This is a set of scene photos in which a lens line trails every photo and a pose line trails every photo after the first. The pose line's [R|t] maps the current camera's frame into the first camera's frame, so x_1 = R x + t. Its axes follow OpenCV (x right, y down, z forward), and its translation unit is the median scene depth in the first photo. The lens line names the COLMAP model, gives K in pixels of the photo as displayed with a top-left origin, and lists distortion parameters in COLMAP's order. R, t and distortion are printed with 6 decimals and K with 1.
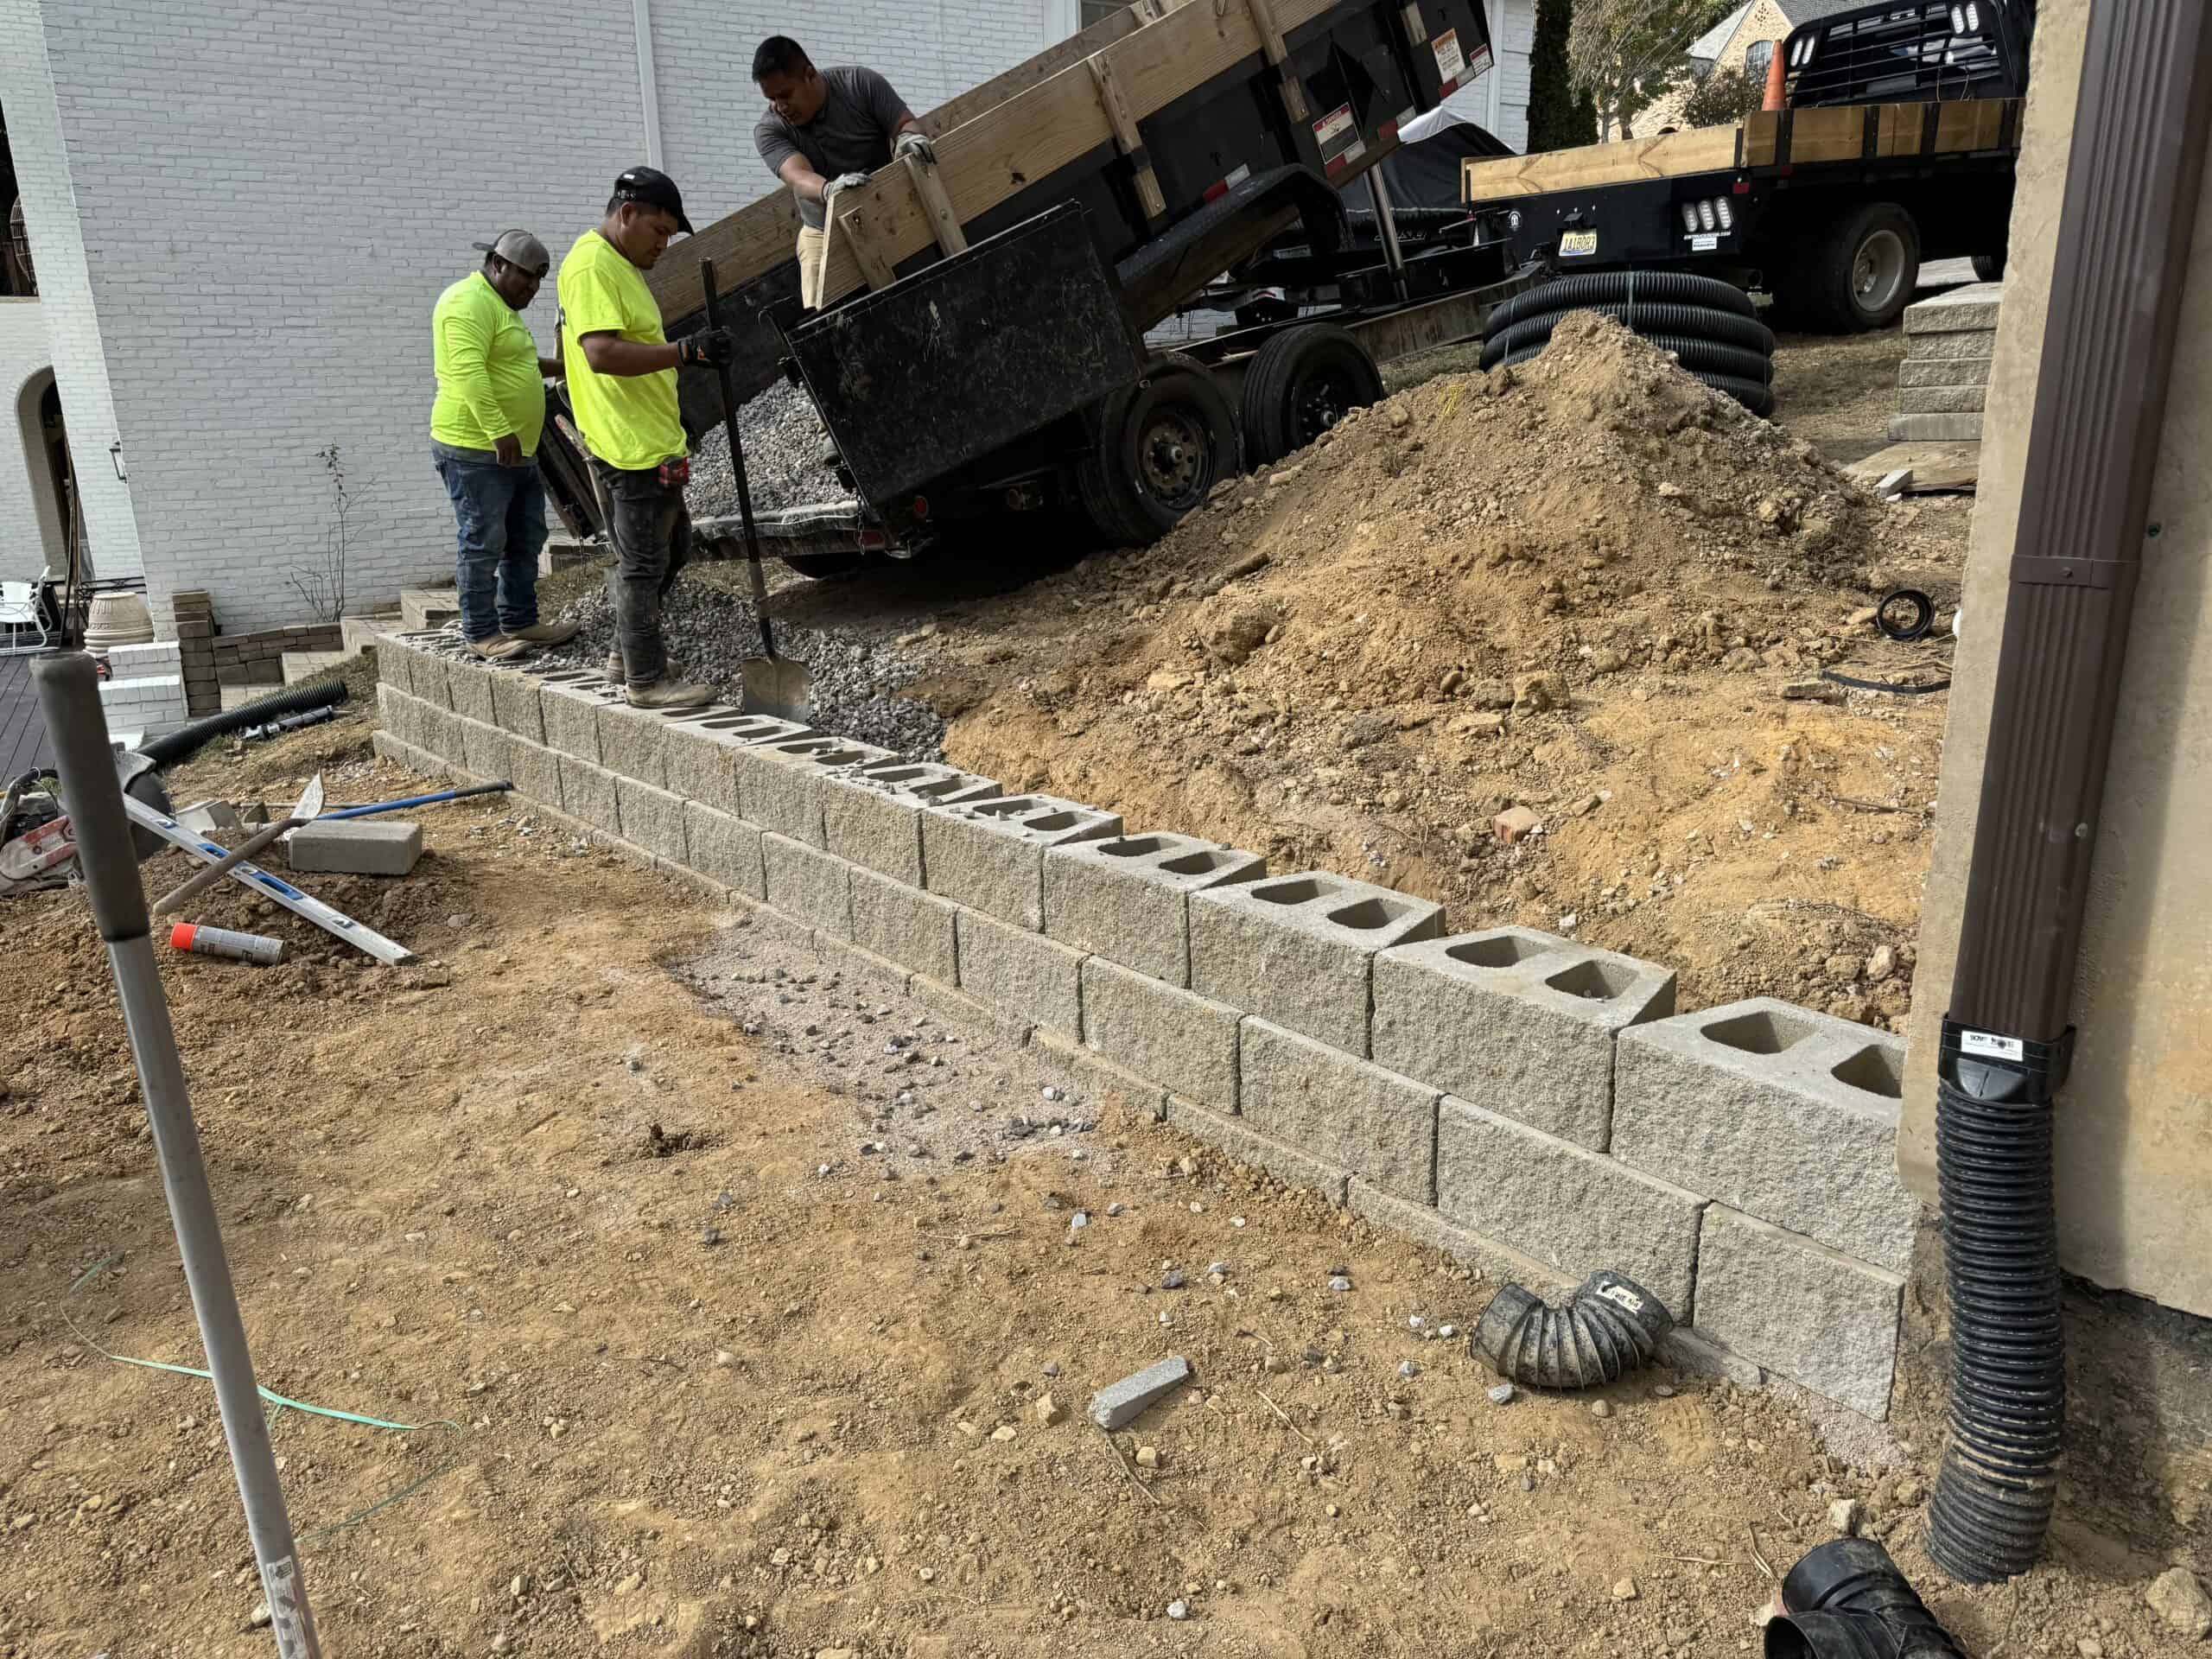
lens RADIAL K [[1555.9, 0, 1110.1], [0, 1555.9, 839.5], [0, 0, 1]] dist [0.064726, -0.071948]
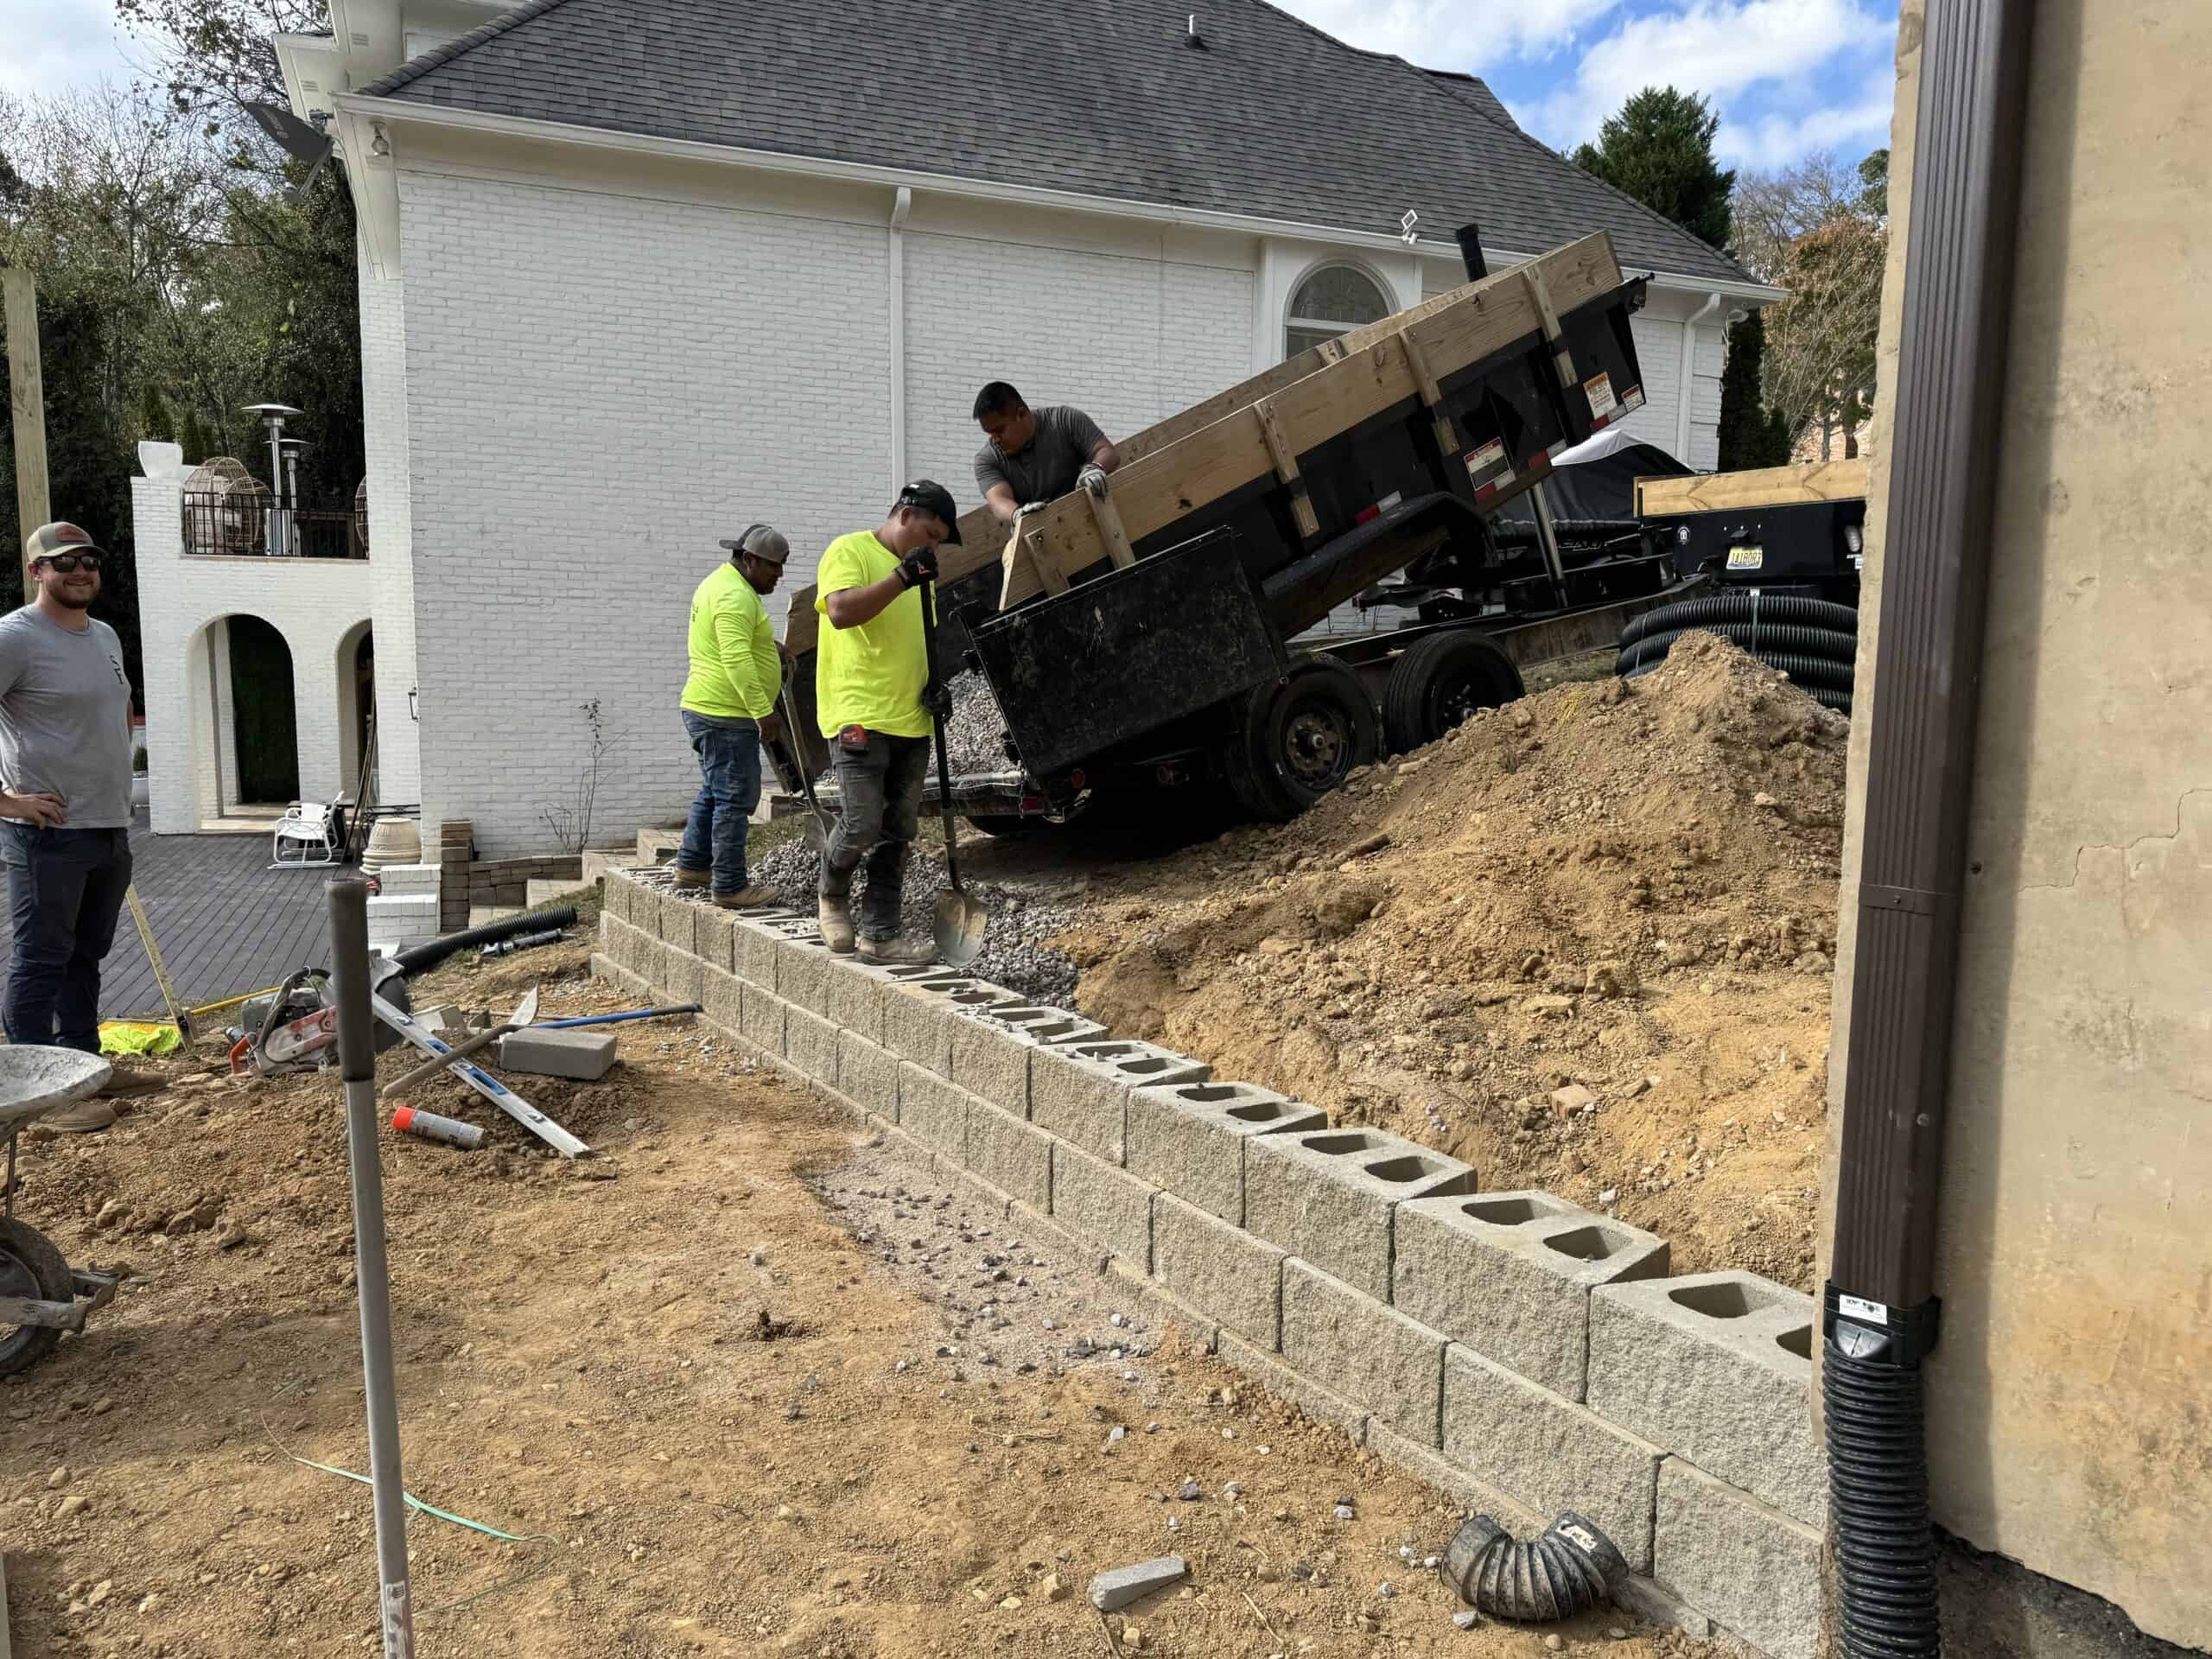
lens RADIAL K [[1555.9, 0, 1090.3], [0, 1555.9, 821.5], [0, 0, 1]] dist [0.064726, -0.071948]
pose [[0.988943, 0.050157, -0.139559, 0.070714], [-0.074093, 0.982307, -0.171997, 0.010535], [0.128463, 0.180435, 0.975162, -0.116652]]
